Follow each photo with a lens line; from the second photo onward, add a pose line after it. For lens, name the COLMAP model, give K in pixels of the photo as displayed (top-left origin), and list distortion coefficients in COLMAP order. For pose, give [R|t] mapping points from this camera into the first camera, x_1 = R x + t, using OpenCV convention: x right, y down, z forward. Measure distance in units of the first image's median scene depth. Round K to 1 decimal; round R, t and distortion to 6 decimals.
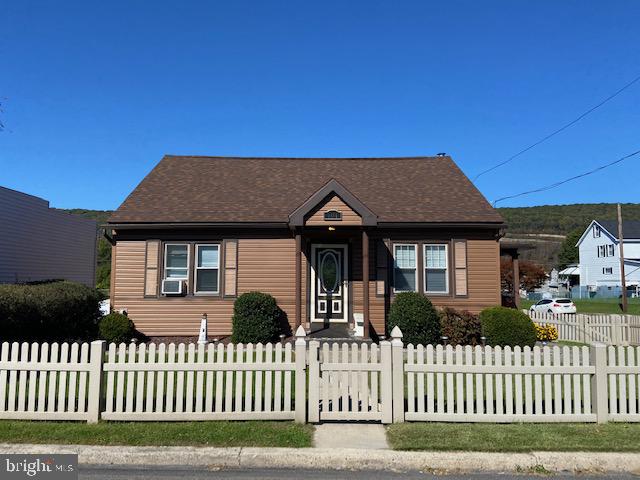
lens RADIAL K [[492.9, 0, 313.5], [0, 492.9, 236.9], [0, 0, 1]] dist [0.083015, -0.094007]
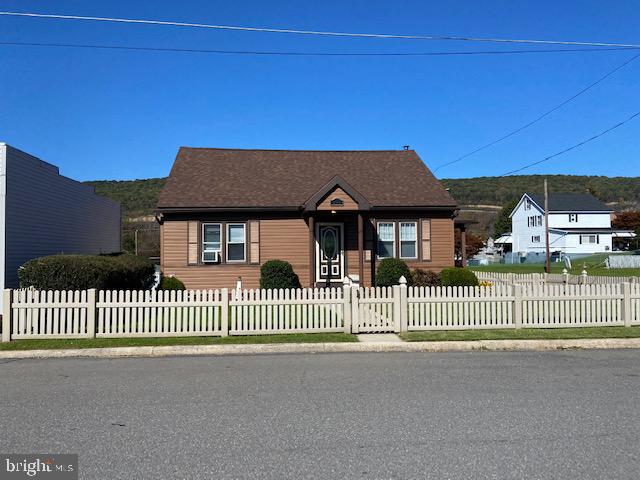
lens RADIAL K [[492.9, 0, 315.8], [0, 492.9, 240.7], [0, 0, 1]] dist [0.083015, -0.094007]
pose [[0.993808, -0.012537, 0.110401, -0.150680], [0.005255, 0.997806, 0.066002, -0.024911], [-0.110987, -0.065013, 0.991693, -0.301516]]
